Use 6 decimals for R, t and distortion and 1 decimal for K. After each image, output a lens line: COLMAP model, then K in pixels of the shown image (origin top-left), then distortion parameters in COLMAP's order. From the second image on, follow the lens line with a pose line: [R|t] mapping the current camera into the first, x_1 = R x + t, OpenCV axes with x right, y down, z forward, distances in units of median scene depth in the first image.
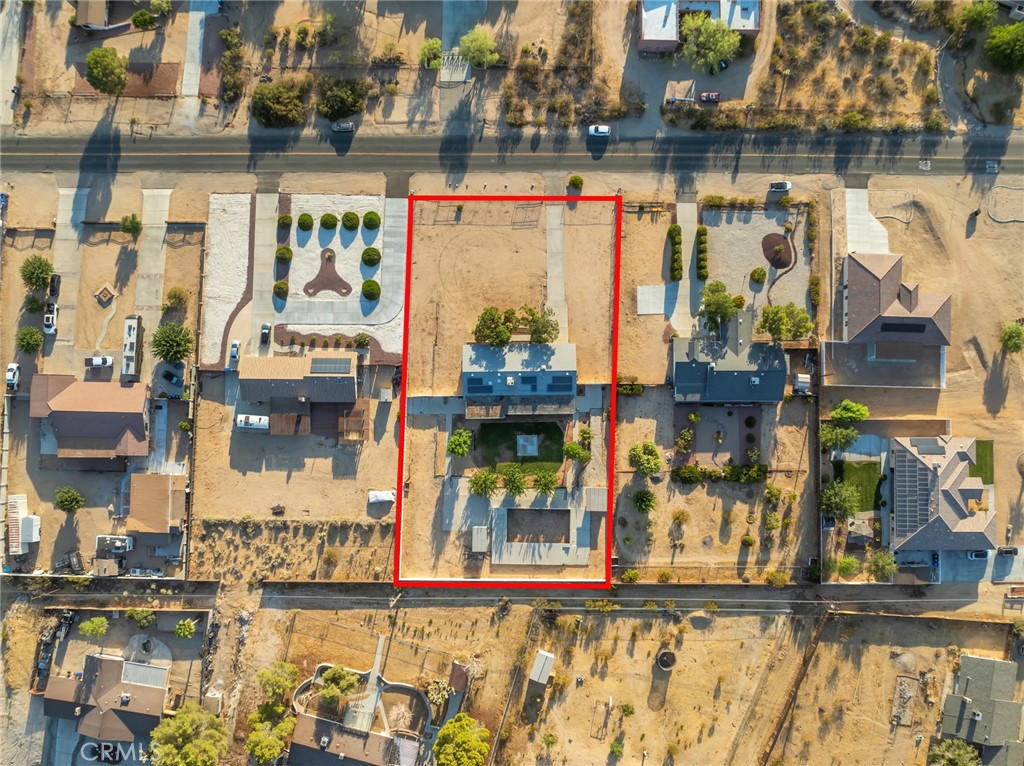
lens RADIAL K [[738.3, 0, 513.6], [0, 738.3, 385.8], [0, 0, 1]] dist [-0.038269, -0.001995]
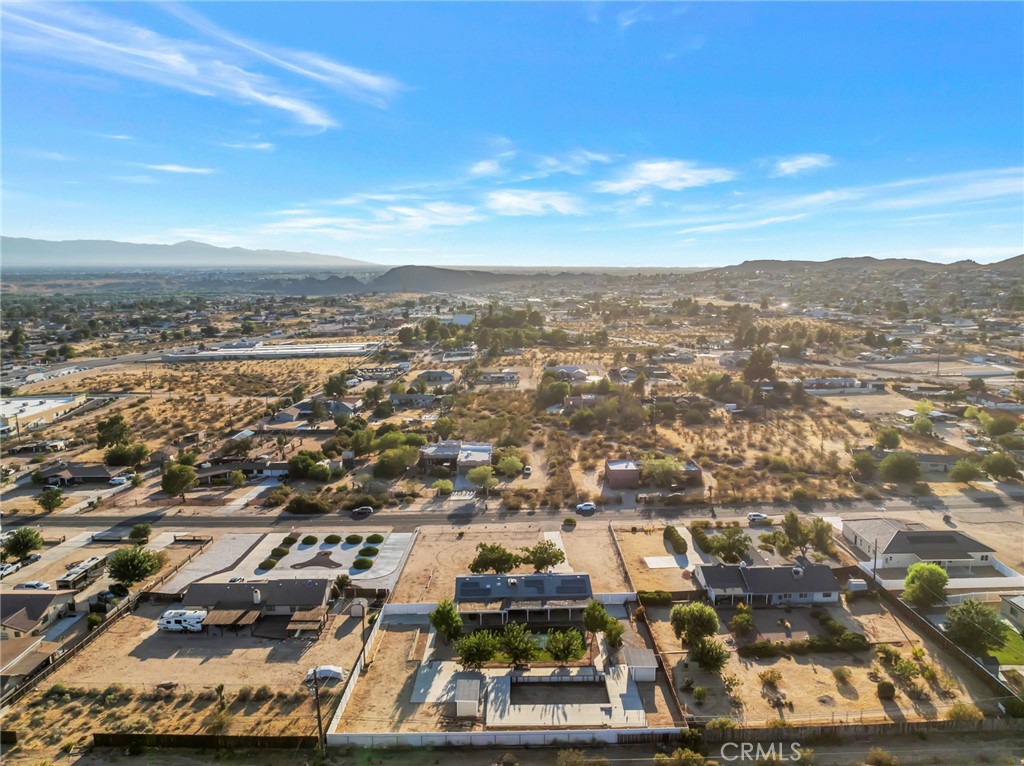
lens RADIAL K [[738.3, 0, 513.6], [0, 738.3, 385.8], [0, 0, 1]] dist [-0.038269, -0.001995]
pose [[0.999798, -0.012788, 0.015530, -0.012878], [0.017754, 0.197837, -0.980074, 0.759300], [0.009461, 0.980152, 0.198024, 0.597726]]
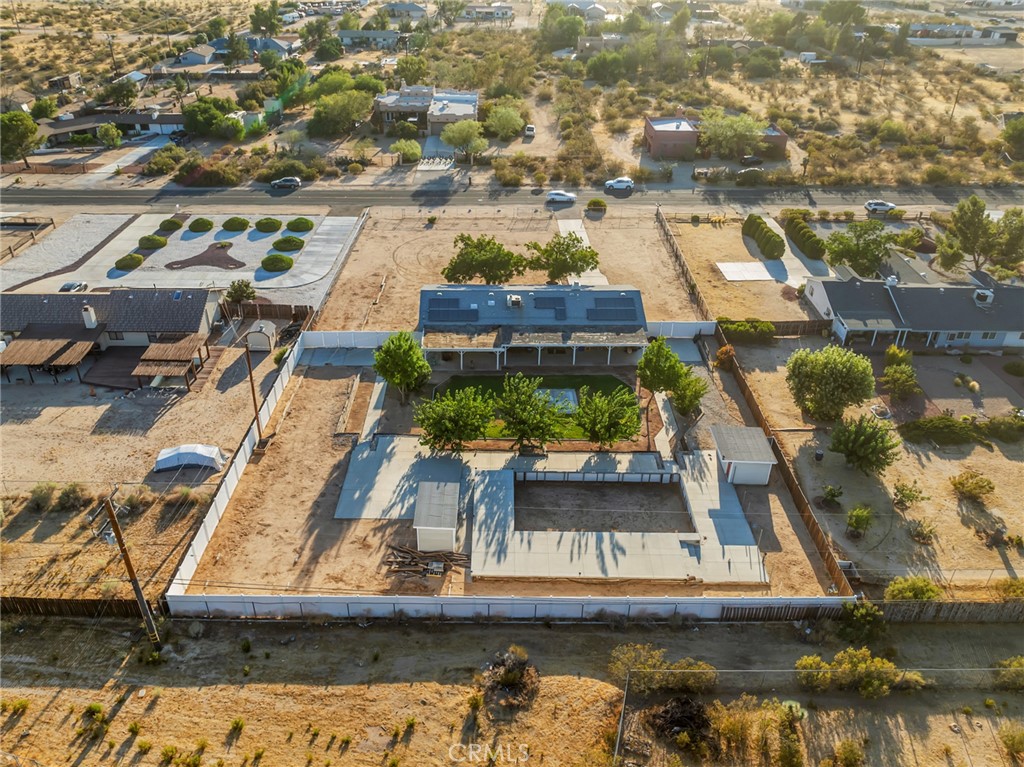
lens RADIAL K [[808.9, 0, 497.2], [0, 808.9, 383.6], [0, 0, 1]] dist [-0.034913, 0.004474]
pose [[0.999894, 0.003904, 0.014029, -0.023110], [0.009464, 0.557968, -0.829809, 0.479992], [-0.011068, 0.829853, 0.557872, 0.718308]]
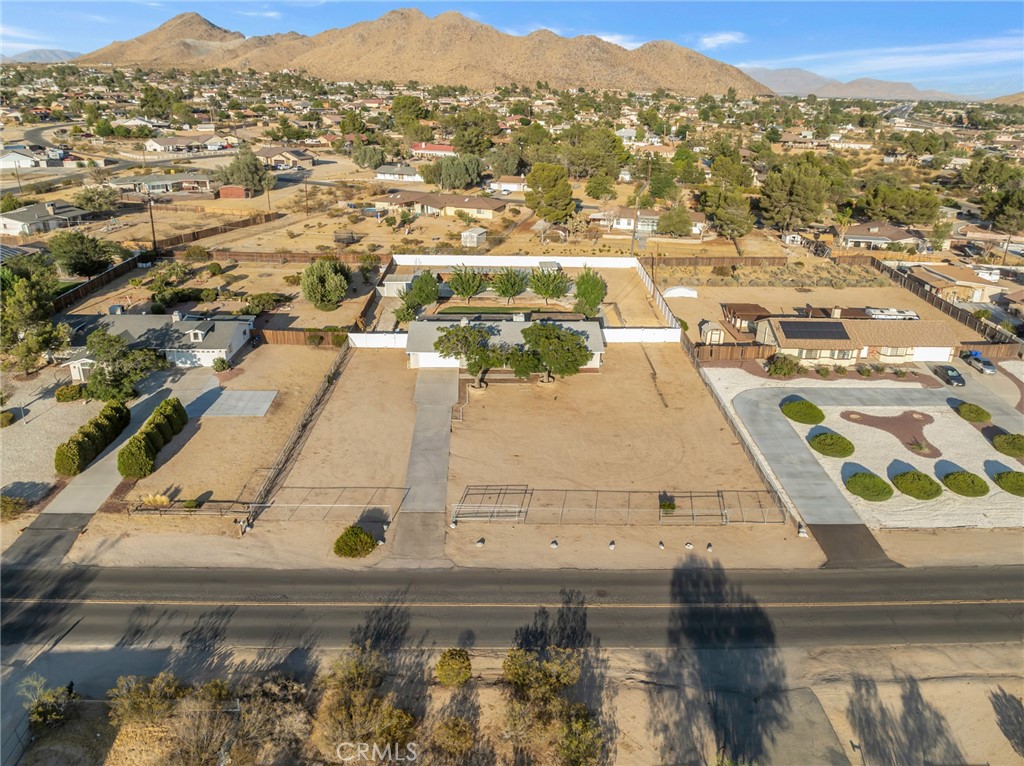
lens RADIAL K [[749.4, 0, 512.0], [0, 749.4, 383.0], [0, 0, 1]] dist [-0.048639, 0.015793]
pose [[-0.999160, -0.003606, -0.040816, 0.025170], [-0.037273, -0.333759, 0.941921, -0.599807], [-0.017019, 0.942652, 0.333344, 0.822653]]
